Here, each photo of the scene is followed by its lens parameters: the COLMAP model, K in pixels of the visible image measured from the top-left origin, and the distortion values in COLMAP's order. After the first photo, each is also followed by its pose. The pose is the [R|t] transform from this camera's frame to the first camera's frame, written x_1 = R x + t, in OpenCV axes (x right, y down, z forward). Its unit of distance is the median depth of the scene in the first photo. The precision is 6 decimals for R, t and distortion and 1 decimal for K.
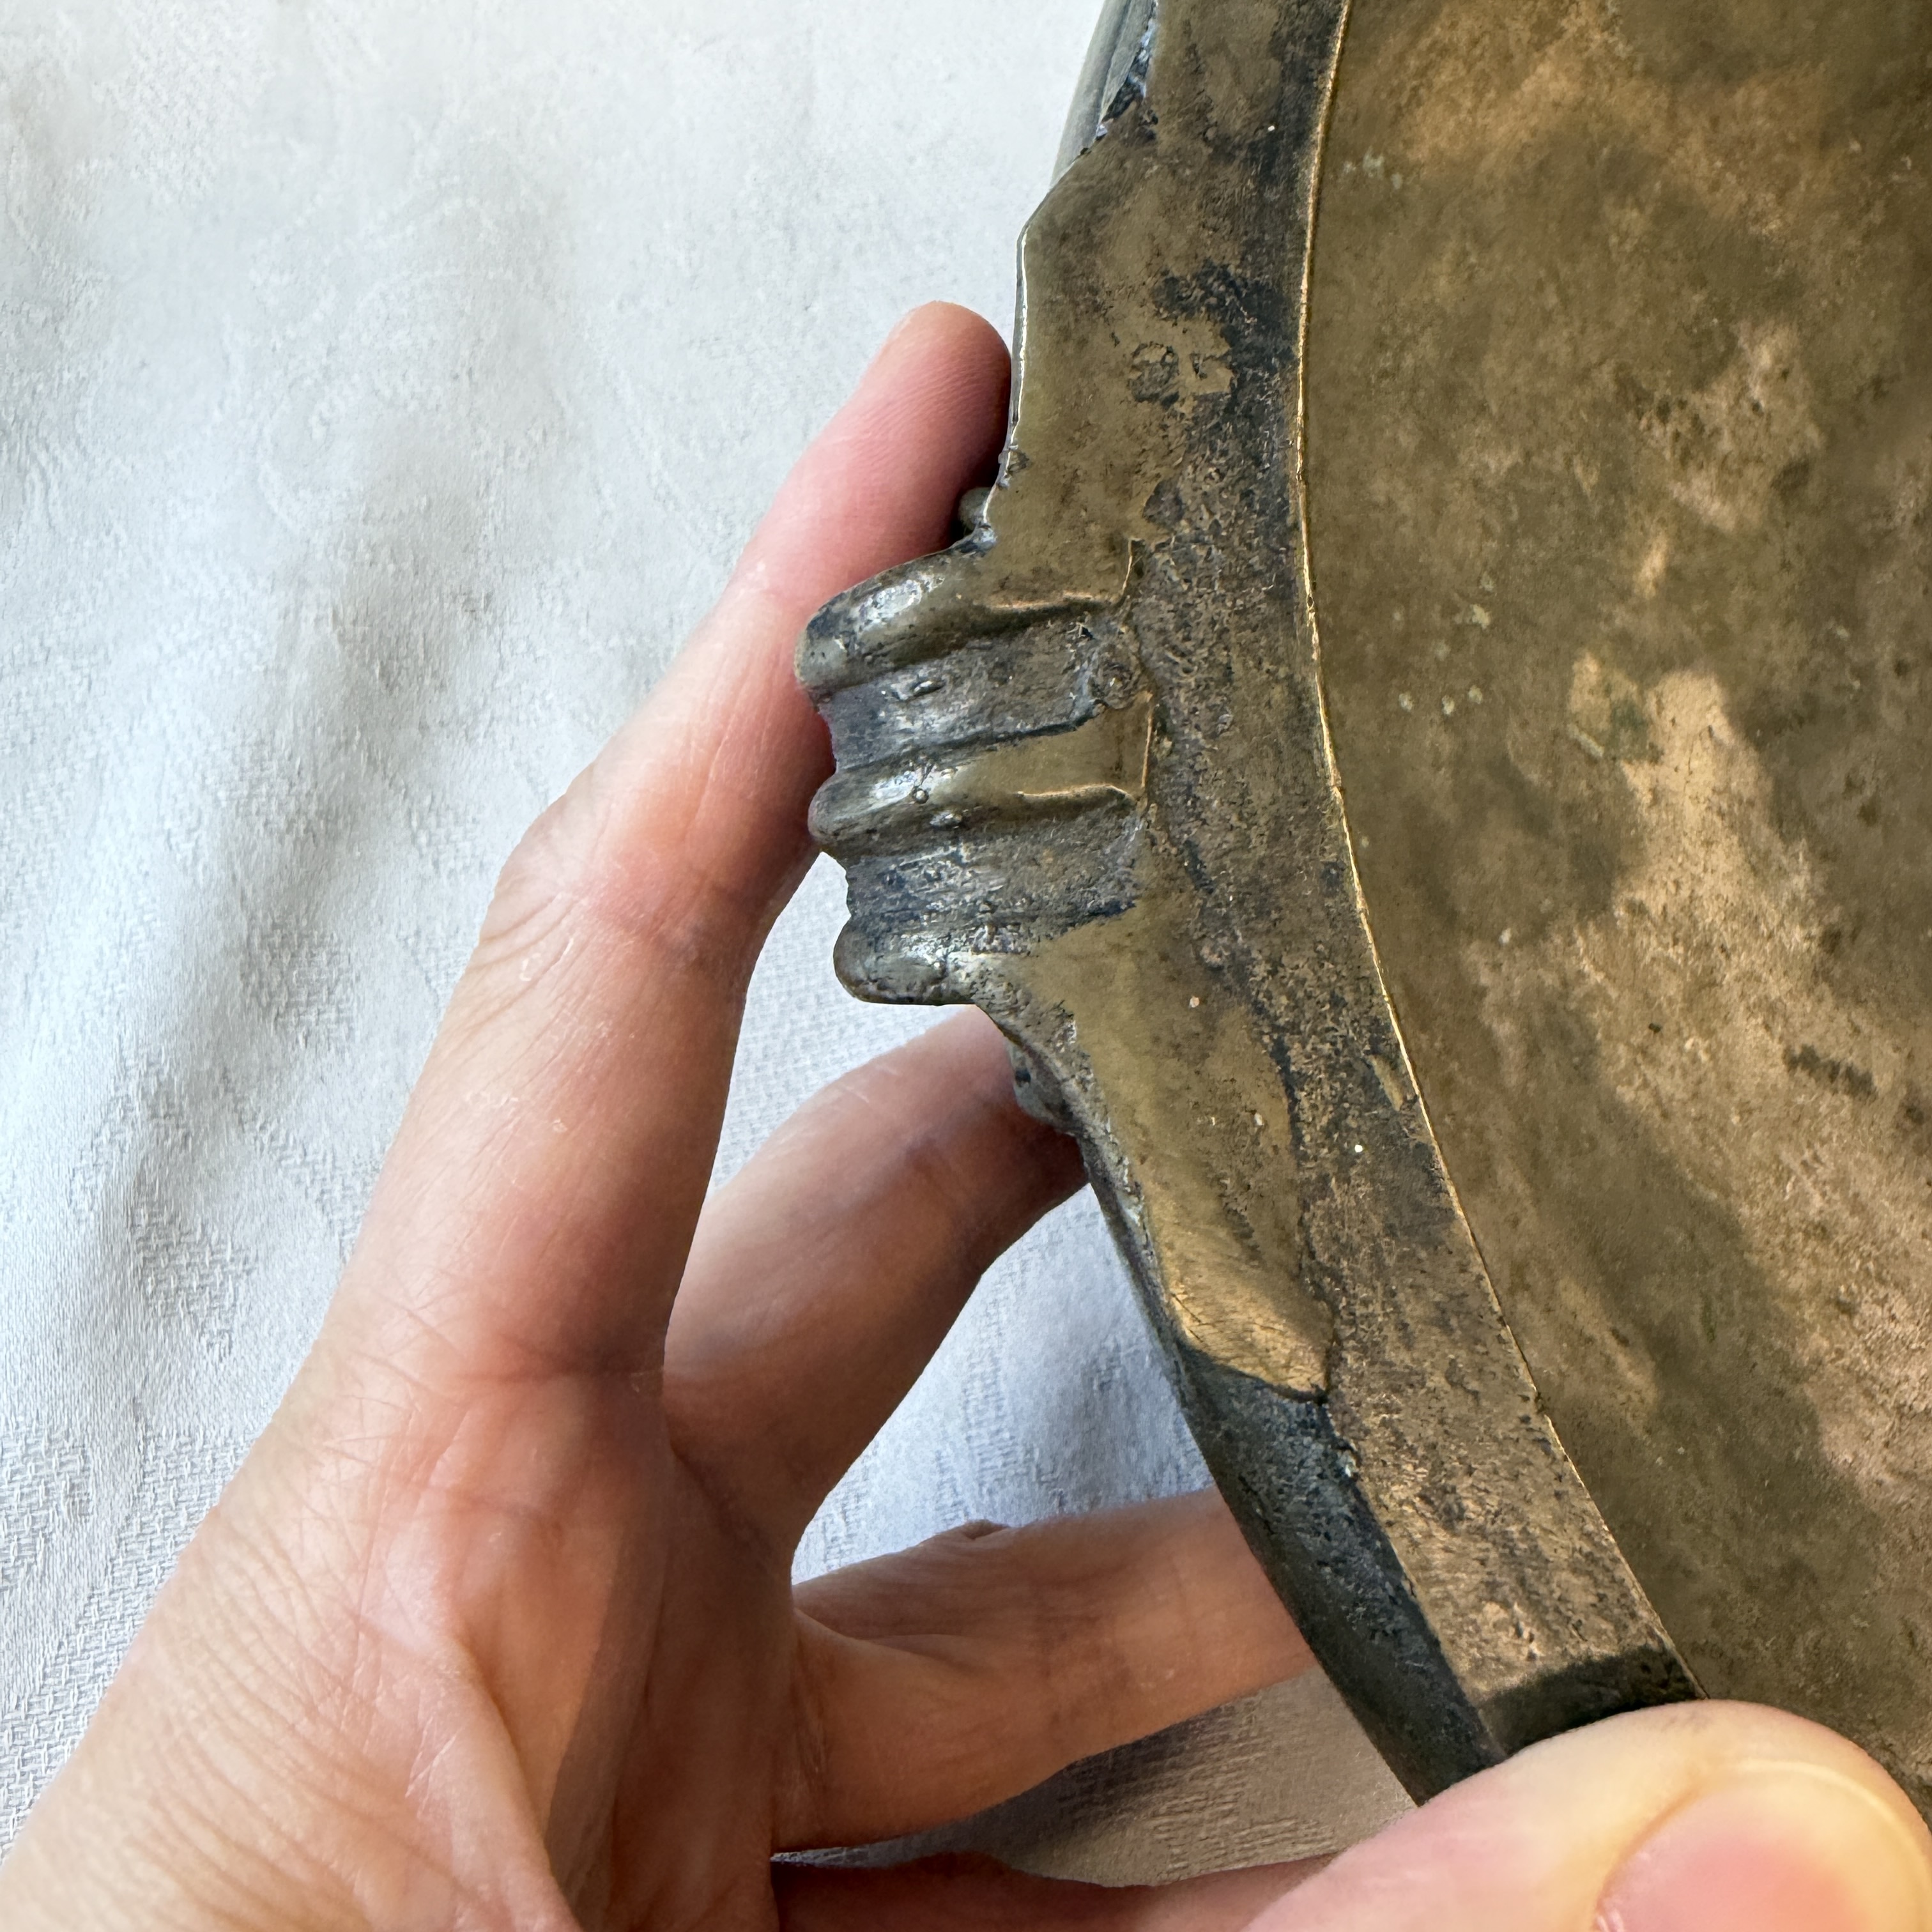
lens RADIAL K [[2012.2, 0, 938.8], [0, 2012.2, 804.3], [0, 0, 1]] dist [-0.034167, 0.000000]
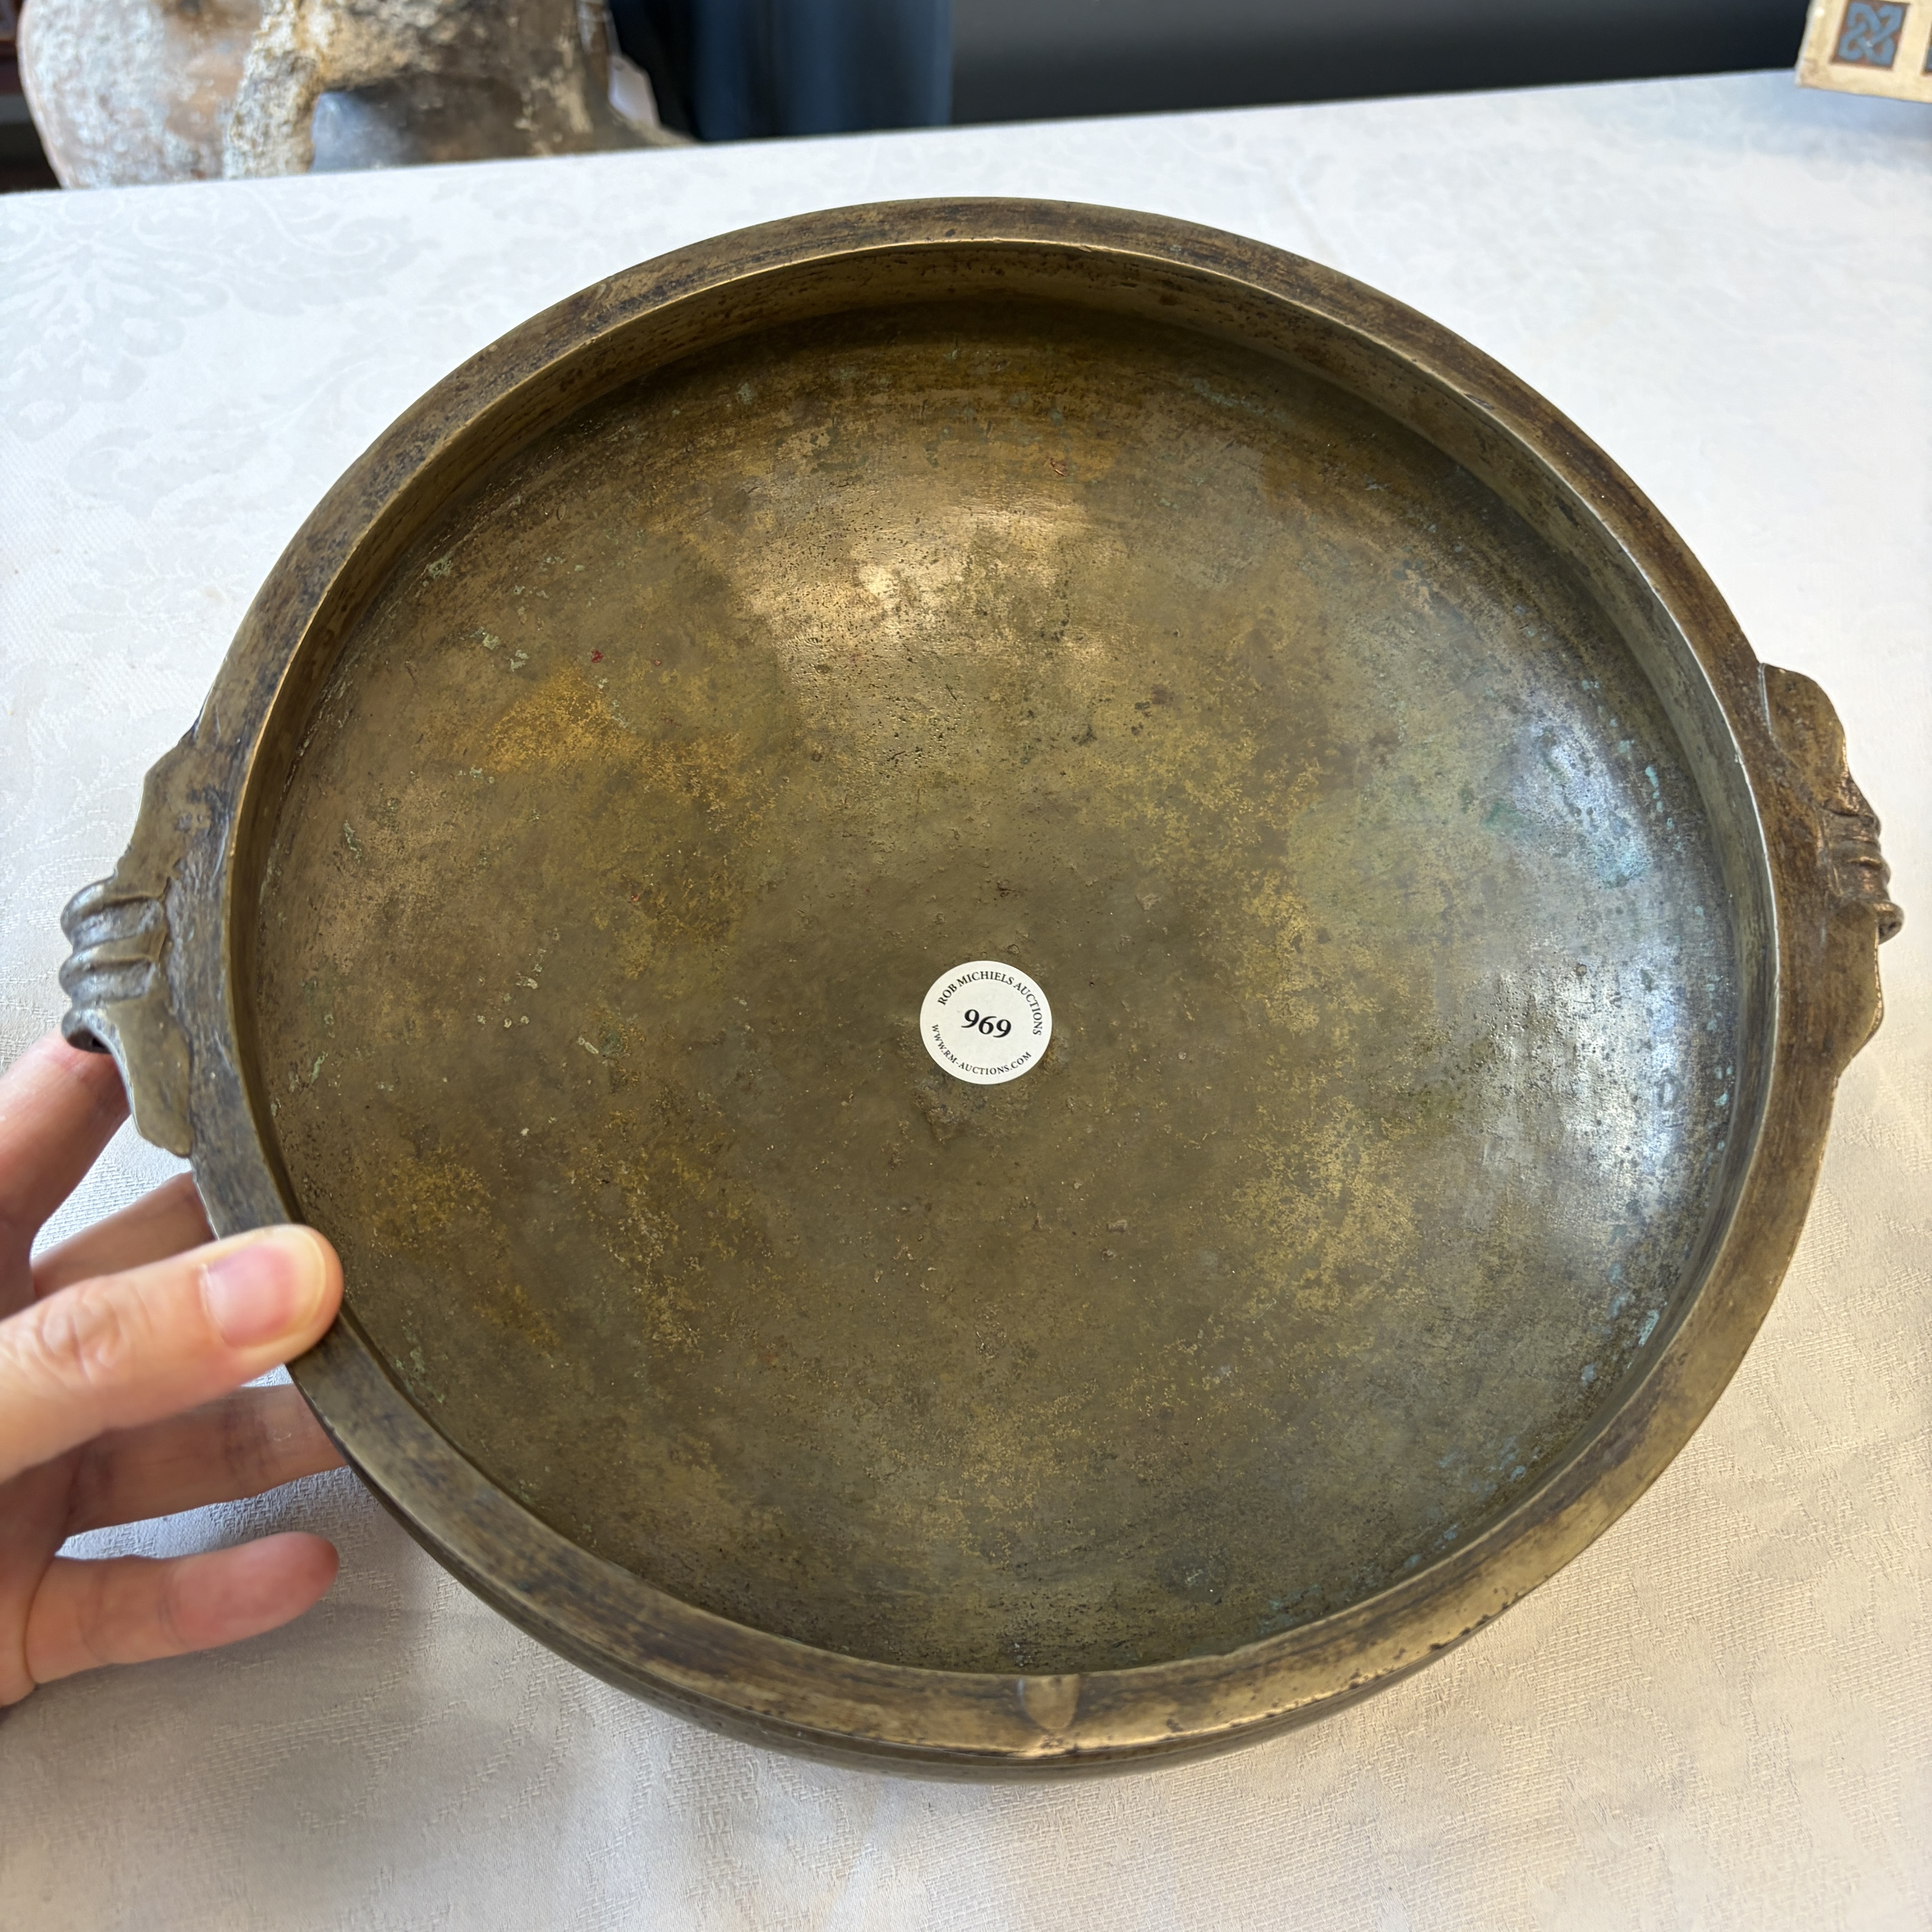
lens RADIAL K [[1985.1, 0, 968.8], [0, 1985.1, 995.9], [0, 0, 1]] dist [0.066559, 0.000000]
pose [[0.998691, 0.014059, 0.049173, 0.623217], [-0.002489, 0.973694, -0.227844, 0.386820], [-0.051083, 0.227424, 0.972455, -1.017129]]
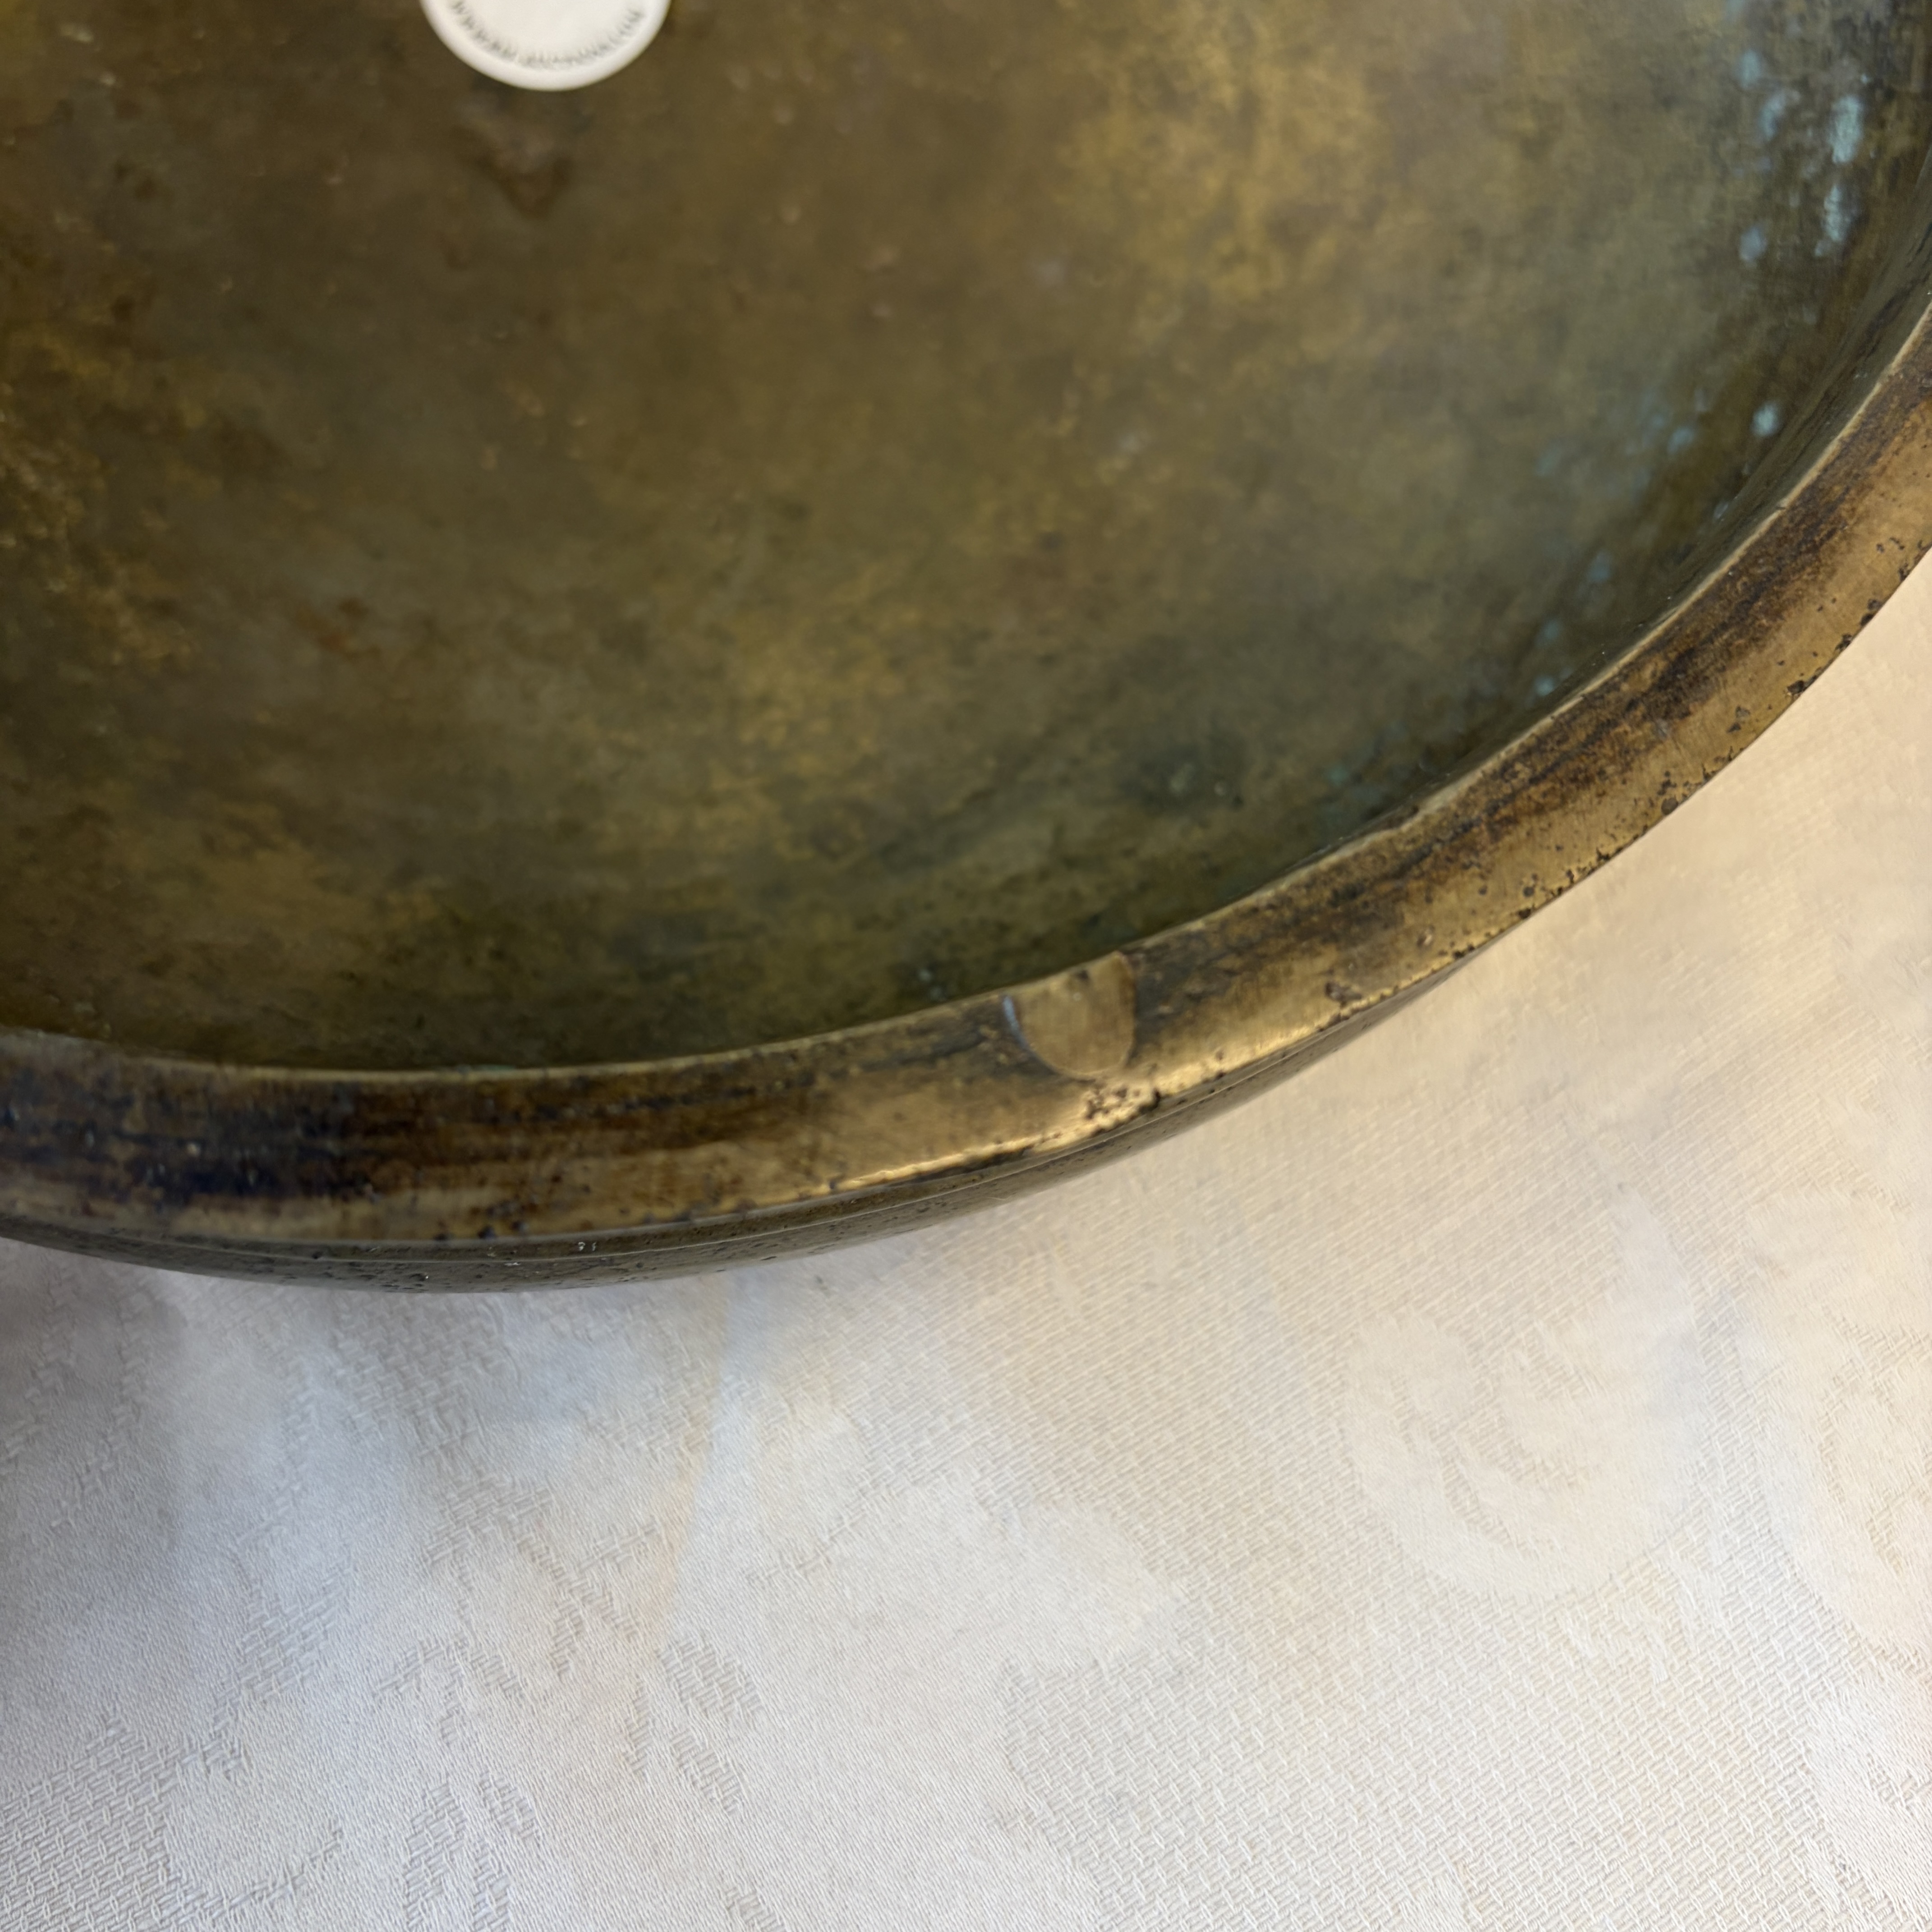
lens RADIAL K [[2012.2, 0, 976.7], [0, 2012.2, 1008.2], [0, 0, 1]] dist [-0.034167, 0.000000]
pose [[0.943069, -0.293642, 0.156191, 0.624987], [0.283607, 0.955292, 0.083569, 0.484386], [-0.173748, -0.034514, 0.984185, -0.140225]]
